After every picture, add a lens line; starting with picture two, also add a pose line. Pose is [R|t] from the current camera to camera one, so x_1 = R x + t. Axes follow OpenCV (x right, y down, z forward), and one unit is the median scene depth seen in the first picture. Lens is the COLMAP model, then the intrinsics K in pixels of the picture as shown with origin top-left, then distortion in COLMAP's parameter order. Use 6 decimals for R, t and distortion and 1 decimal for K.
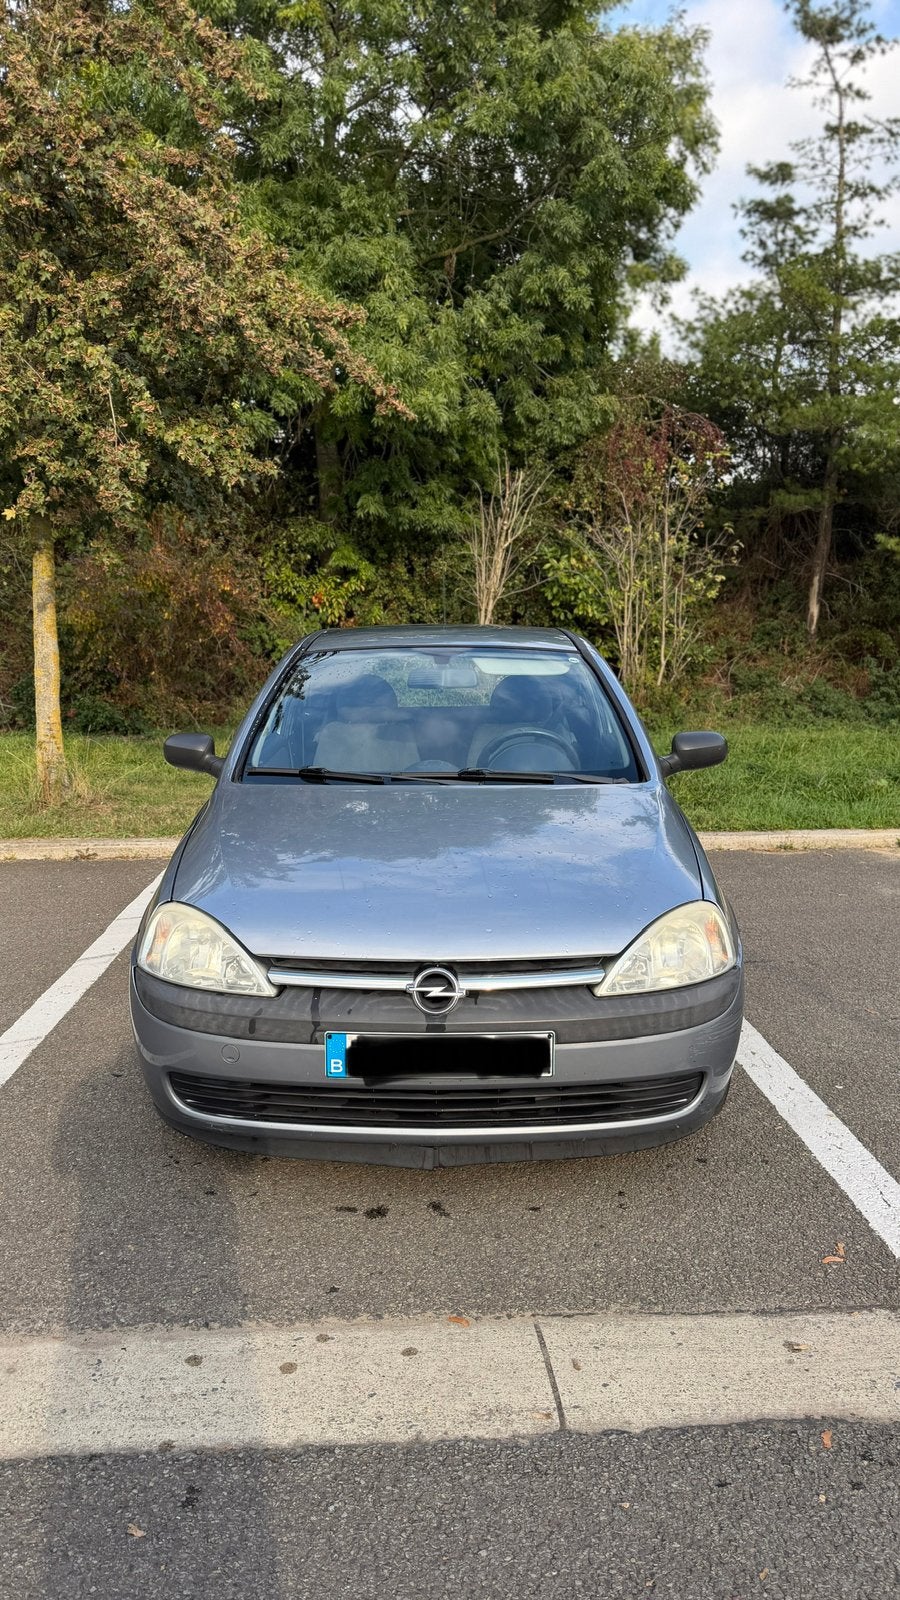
lens RADIAL K [[1171.6, 0, 450.0], [0, 1171.6, 800.0], [0, 0, 1]] dist [-0.027680, -0.003844]
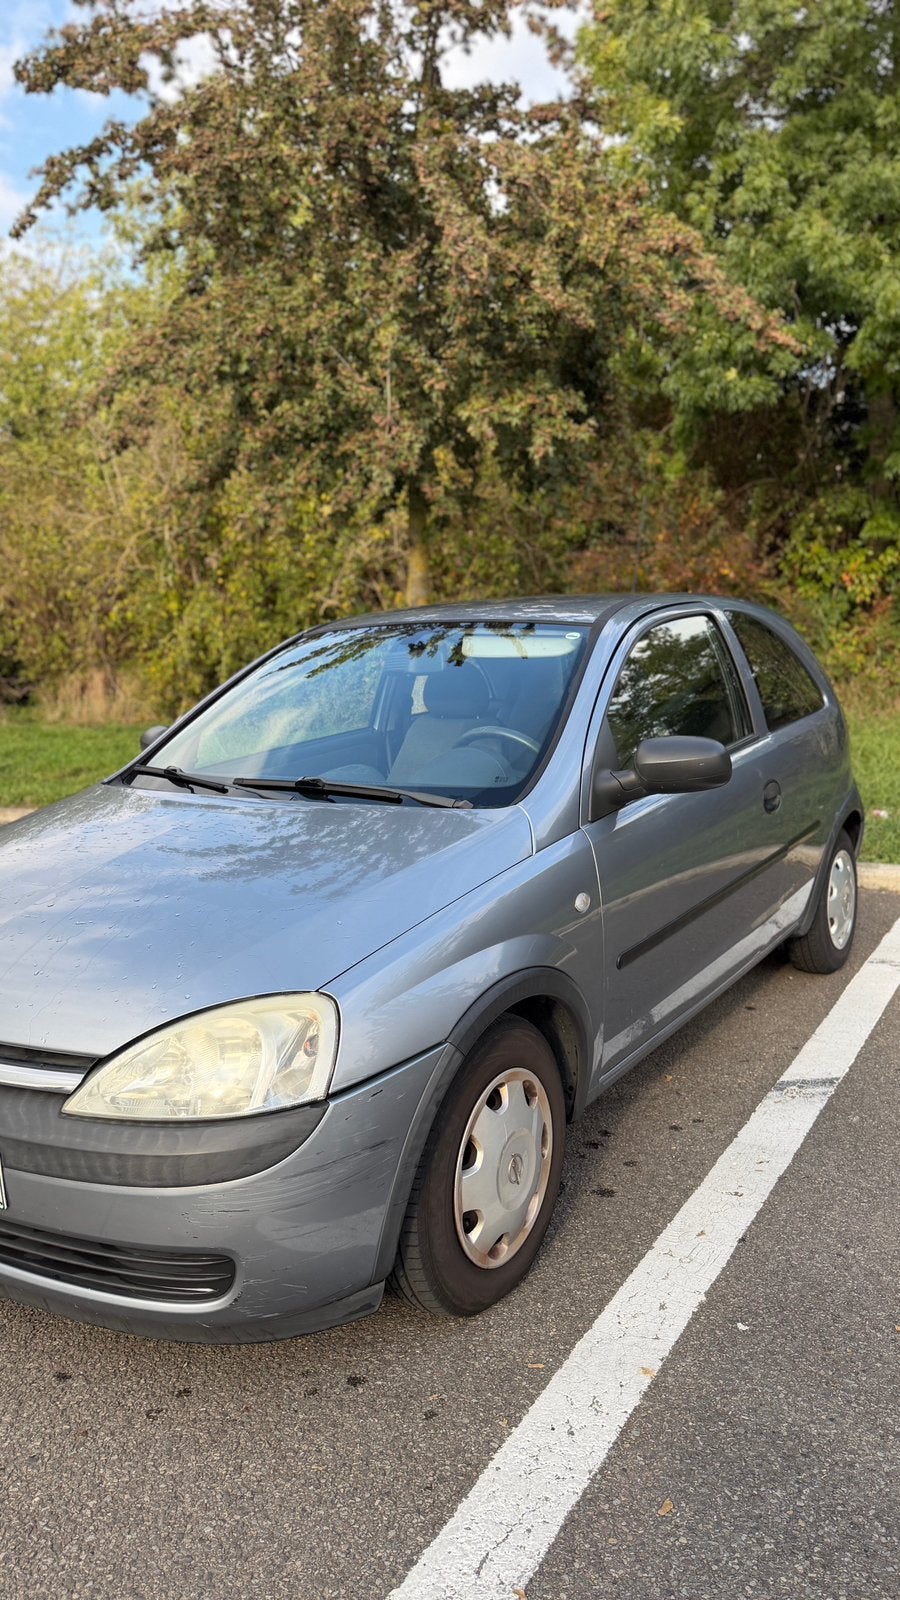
lens RADIAL K [[1167.8, 0, 457.6], [0, 1167.8, 788.2], [0, 0, 1]] dist [-0.027395, 0.007771]
pose [[0.835371, 0.037971, -0.548374, 0.628117], [-0.038723, 0.999198, 0.010198, -0.039309], [0.548321, 0.012715, 0.836171, 0.483055]]
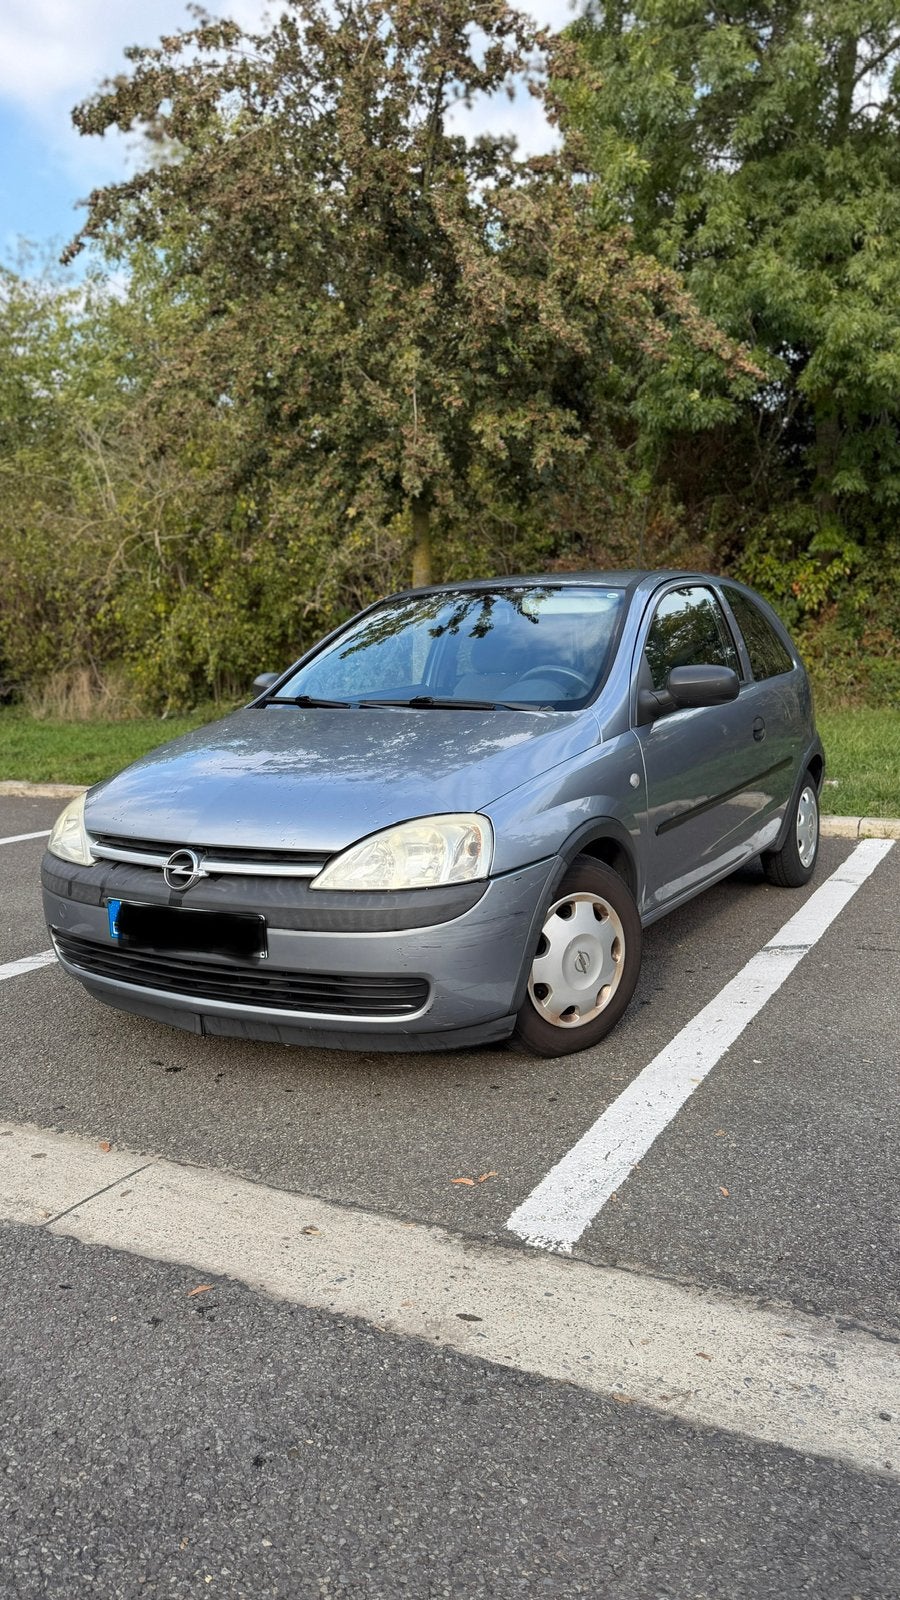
lens RADIAL K [[1171.6, 0, 450.0], [0, 1171.6, 800.0], [0, 0, 1]] dist [-0.027680, -0.003844]
pose [[0.857541, 0.039267, -0.512915, 0.683165], [-0.044175, 0.999020, 0.002625, 0.072618], [0.512516, 0.020407, 0.858435, 0.150680]]
